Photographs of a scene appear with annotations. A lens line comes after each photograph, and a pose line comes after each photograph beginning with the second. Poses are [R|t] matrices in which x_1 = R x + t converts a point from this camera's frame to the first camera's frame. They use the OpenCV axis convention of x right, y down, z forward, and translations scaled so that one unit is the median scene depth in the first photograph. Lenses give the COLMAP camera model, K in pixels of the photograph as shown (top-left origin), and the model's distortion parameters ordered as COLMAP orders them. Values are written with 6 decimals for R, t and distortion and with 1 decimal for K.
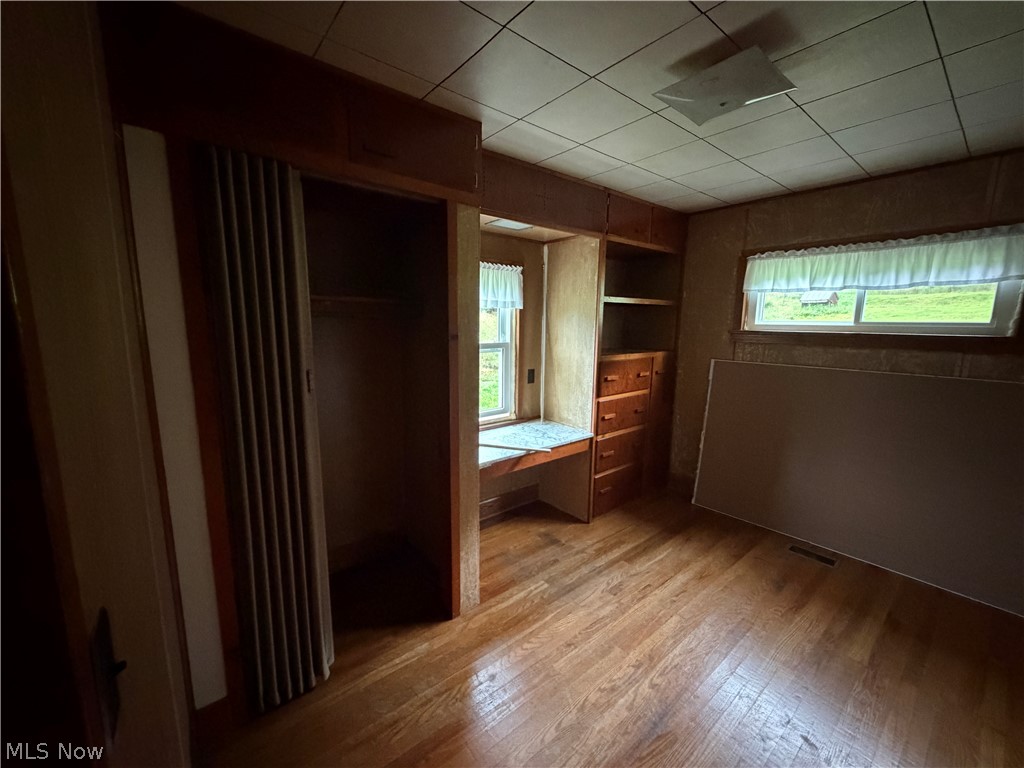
lens RADIAL K [[411.0, 0, 508.2], [0, 411.0, 383.3], [0, 0, 1]] dist [-0.001320, 0.000061]
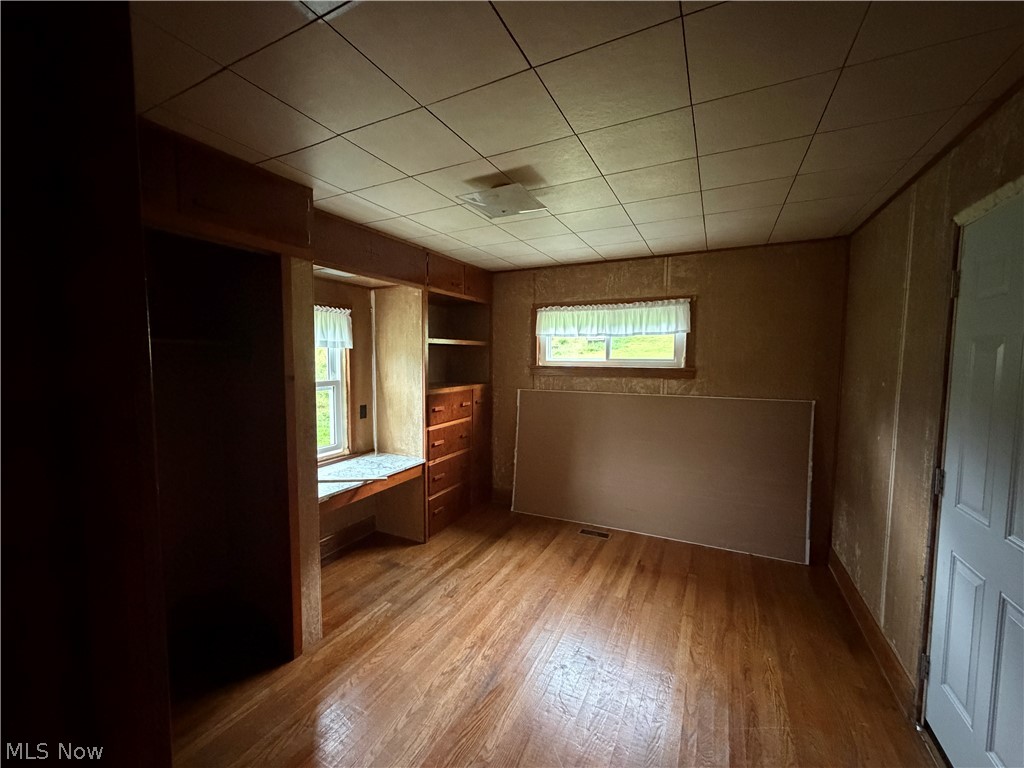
lens RADIAL K [[411.0, 0, 508.9], [0, 411.0, 383.2], [0, 0, 1]] dist [-0.001320, 0.000061]
pose [[0.914423, -0.032955, 0.403415, -0.033805], [0.066168, 0.995443, -0.068665, 0.009312], [-0.399314, 0.089482, 0.912437, -0.149995]]
